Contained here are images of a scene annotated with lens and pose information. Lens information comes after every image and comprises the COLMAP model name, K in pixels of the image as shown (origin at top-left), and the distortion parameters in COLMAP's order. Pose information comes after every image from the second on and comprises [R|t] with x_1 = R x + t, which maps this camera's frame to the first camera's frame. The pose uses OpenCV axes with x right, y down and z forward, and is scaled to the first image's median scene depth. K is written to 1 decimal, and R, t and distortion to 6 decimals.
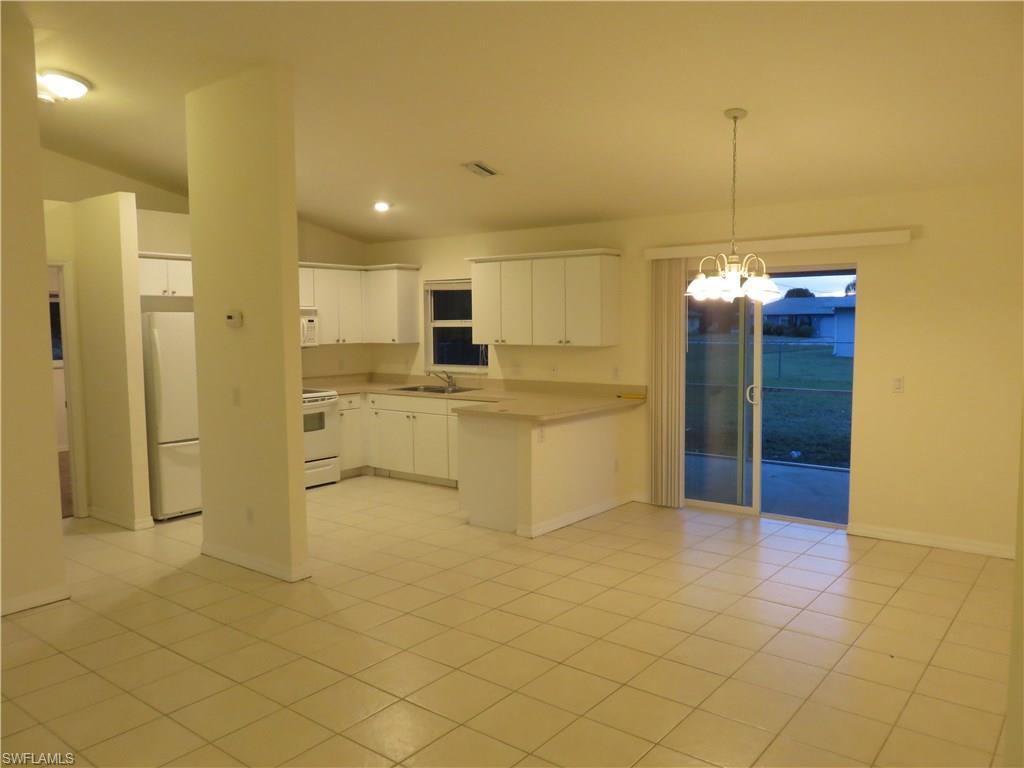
lens RADIAL K [[771.5, 0, 520.2], [0, 771.5, 385.3], [0, 0, 1]] dist [-0.005862, 0.000785]
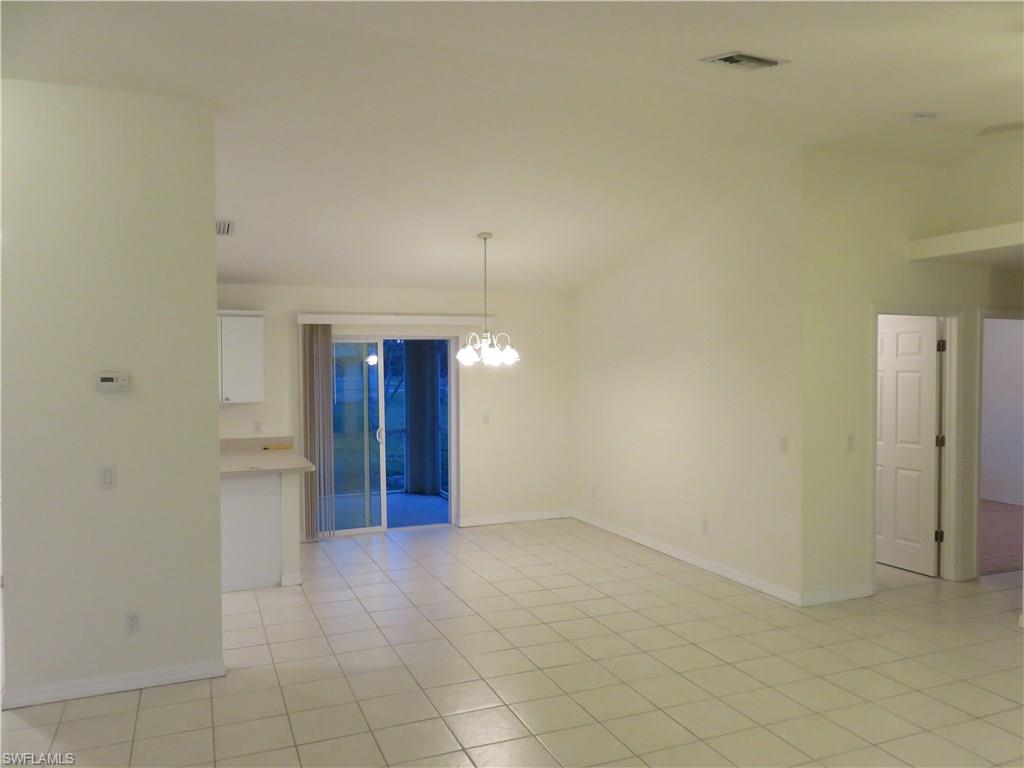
lens RADIAL K [[771.5, 0, 520.2], [0, 771.5, 385.3], [0, 0, 1]] dist [-0.005862, 0.000785]
pose [[0.486331, -0.019498, 0.873557, -0.677785], [0.077062, 0.996812, -0.020654, -0.025846], [-0.870370, 0.077363, 0.486284, 0.181052]]
